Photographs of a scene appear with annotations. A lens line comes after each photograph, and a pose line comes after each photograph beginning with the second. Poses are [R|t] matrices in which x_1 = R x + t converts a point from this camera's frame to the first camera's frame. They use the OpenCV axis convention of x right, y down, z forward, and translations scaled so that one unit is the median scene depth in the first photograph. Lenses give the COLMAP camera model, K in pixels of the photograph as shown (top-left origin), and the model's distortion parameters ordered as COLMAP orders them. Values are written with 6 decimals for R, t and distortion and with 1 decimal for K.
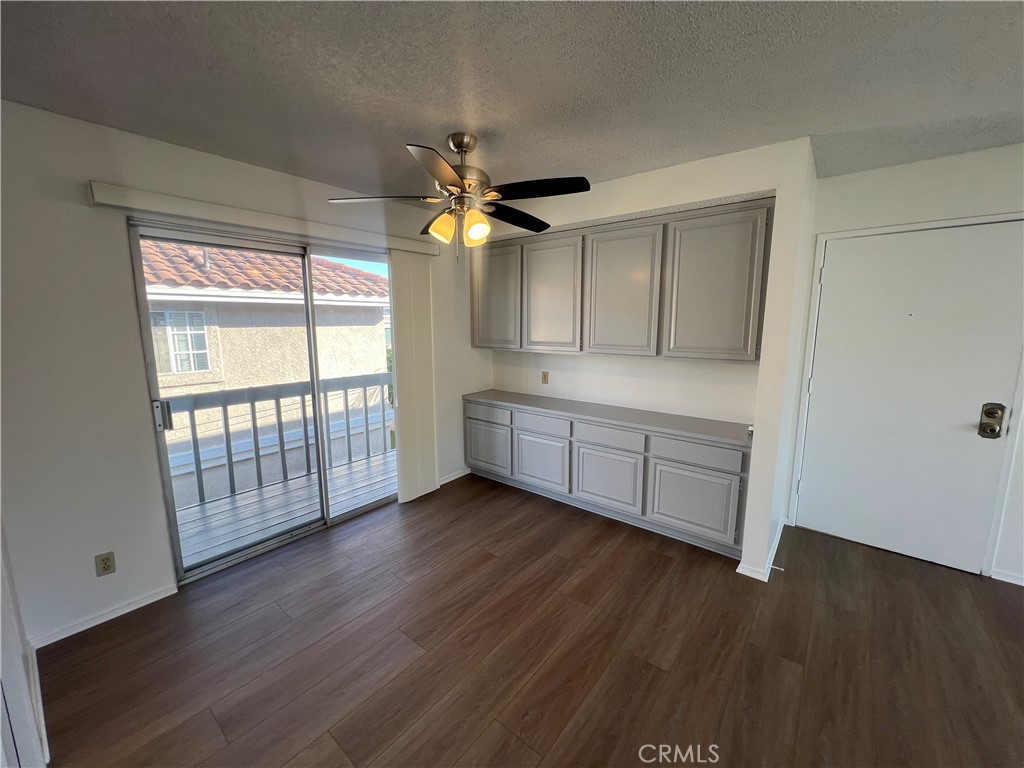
lens RADIAL K [[410.3, 0, 508.6], [0, 410.3, 382.3], [0, 0, 1]] dist [-0.000988, 0.000905]
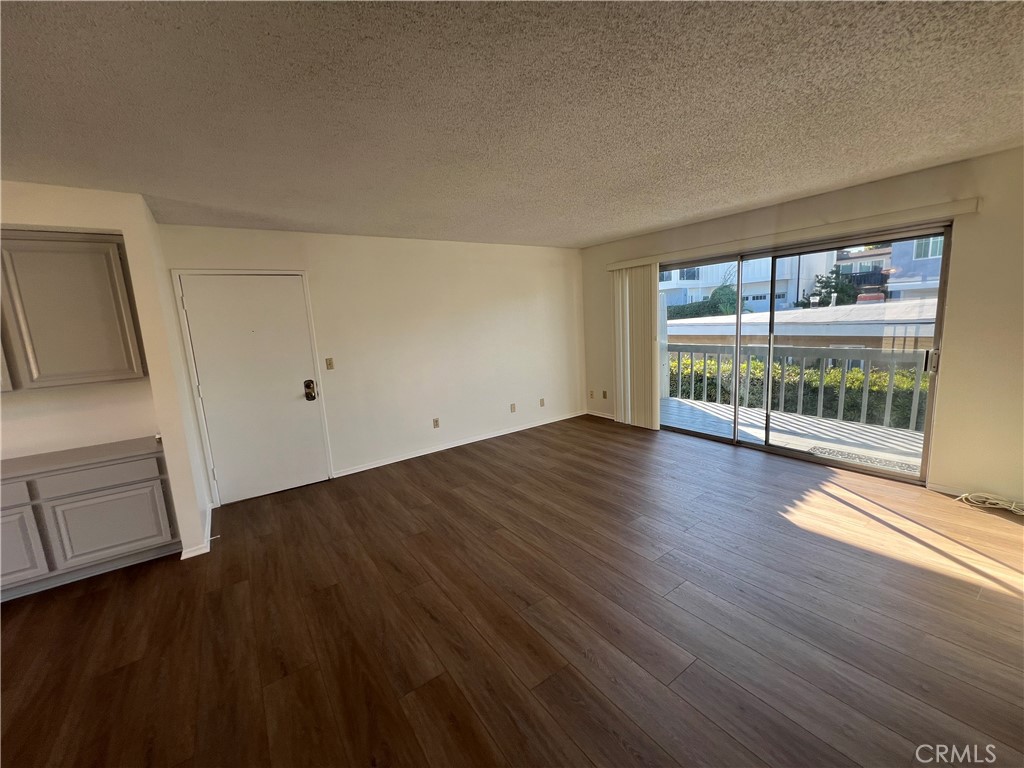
lens RADIAL K [[409.2, 0, 510.0], [0, 409.2, 381.5], [0, 0, 1]] dist [0.001206, -0.000125]
pose [[0.271601, -0.158646, 0.949244, -0.192500], [0.205078, 0.973207, 0.103973, 0.046786], [-0.940306, 0.166430, 0.296859, -0.271470]]
